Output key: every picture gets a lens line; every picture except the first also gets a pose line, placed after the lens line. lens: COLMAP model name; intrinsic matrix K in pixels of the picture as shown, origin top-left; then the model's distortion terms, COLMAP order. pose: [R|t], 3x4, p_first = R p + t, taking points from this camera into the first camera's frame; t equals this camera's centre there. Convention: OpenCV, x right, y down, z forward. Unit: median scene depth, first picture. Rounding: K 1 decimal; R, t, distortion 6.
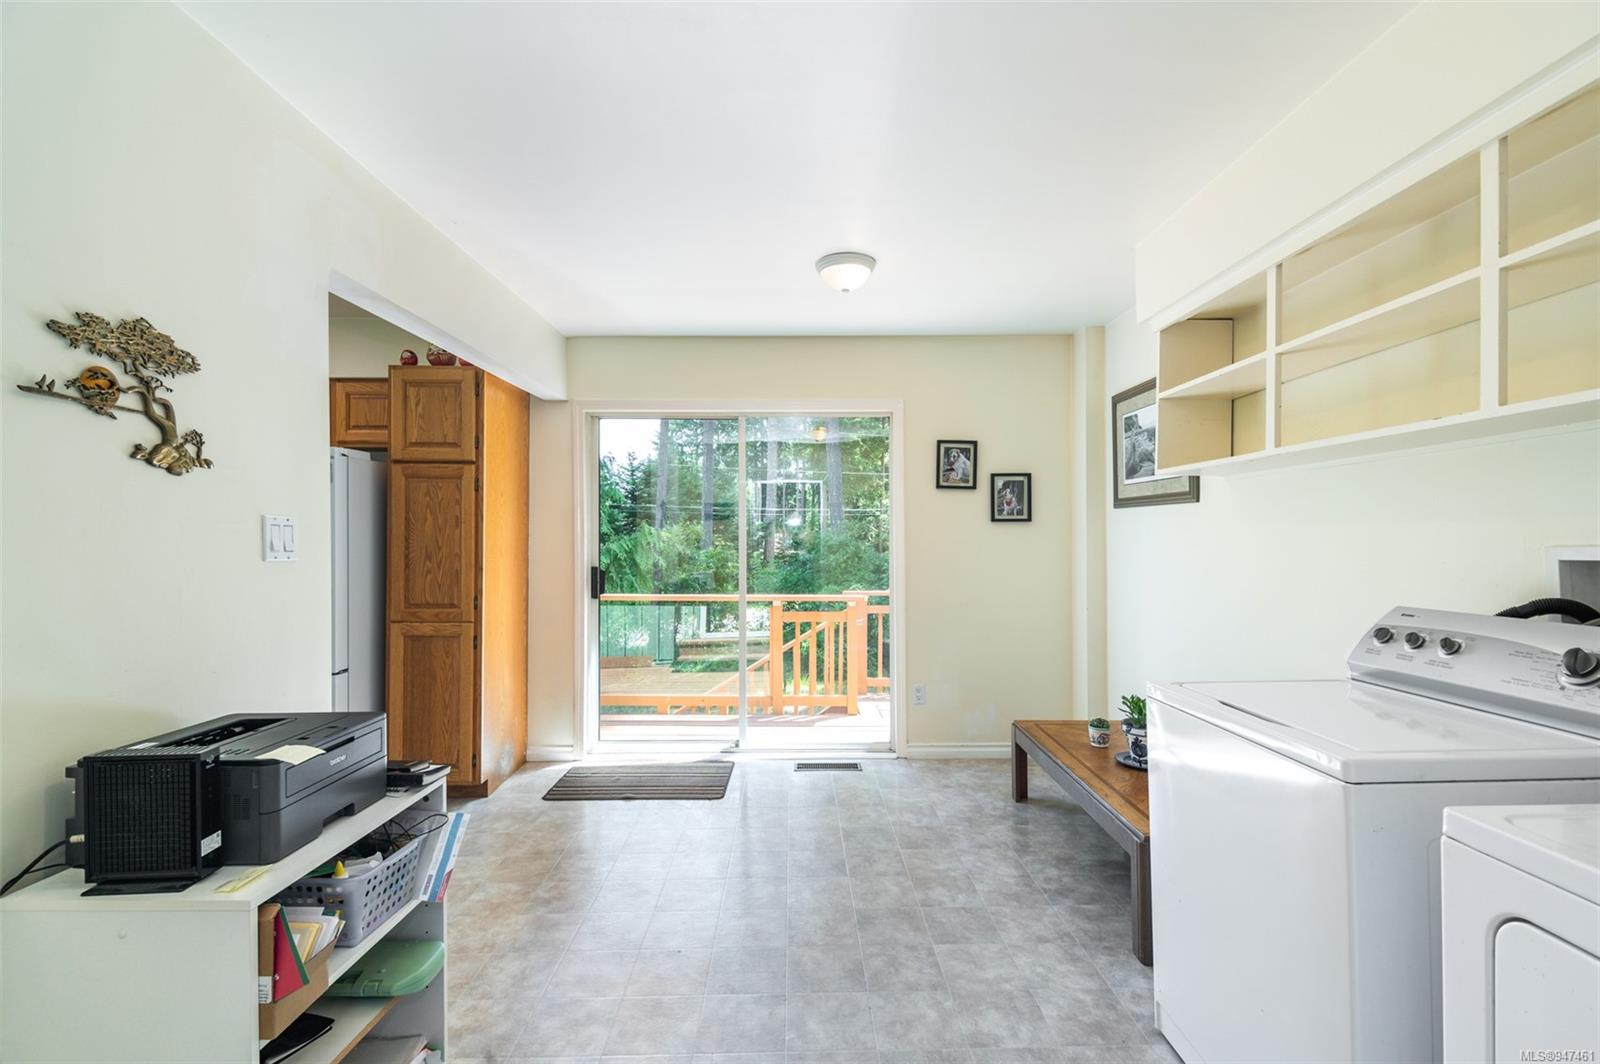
lens RADIAL K [[701.0, 0, 810.5], [0, 701.0, 535.7], [0, 0, 1]] dist [0.004770, -0.007127]
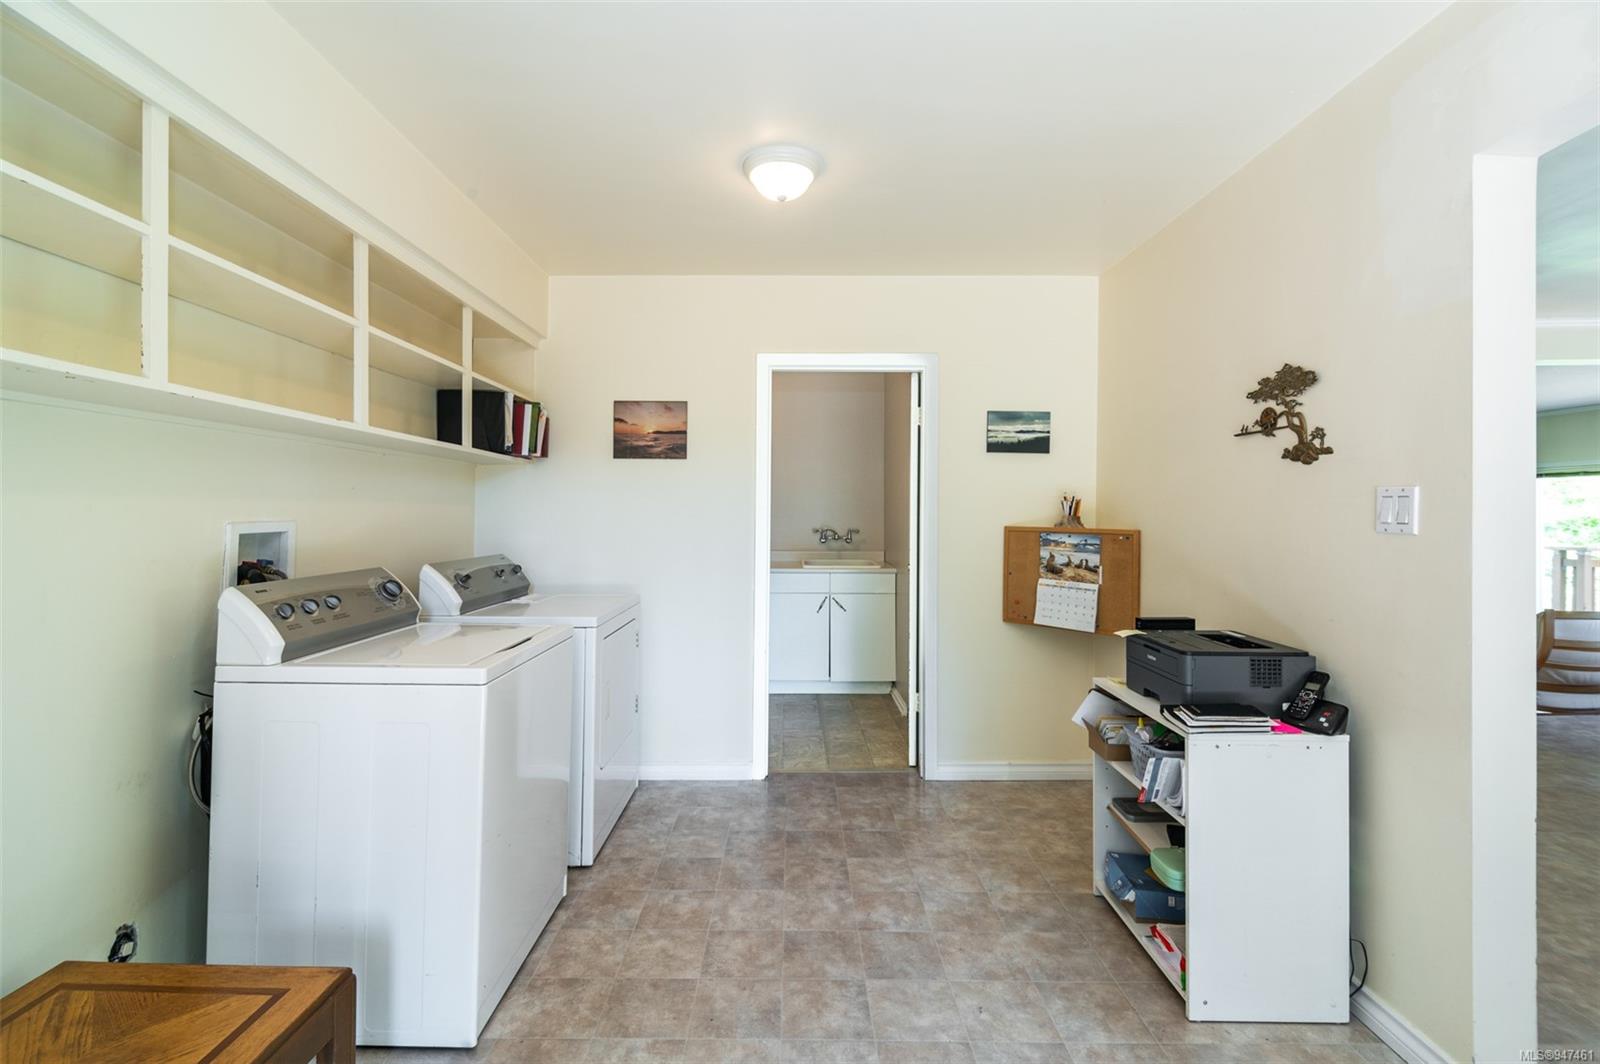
lens RADIAL K [[701.0, 0, 790.2], [0, 701.0, 527.7], [0, 0, 1]] dist [0.004770, -0.007127]
pose [[-0.999385, -0.003790, 0.034860, 0.029339], [-0.003387, 0.999927, 0.011610, 0.021114], [-0.034901, 0.011485, -0.999325, 2.439705]]
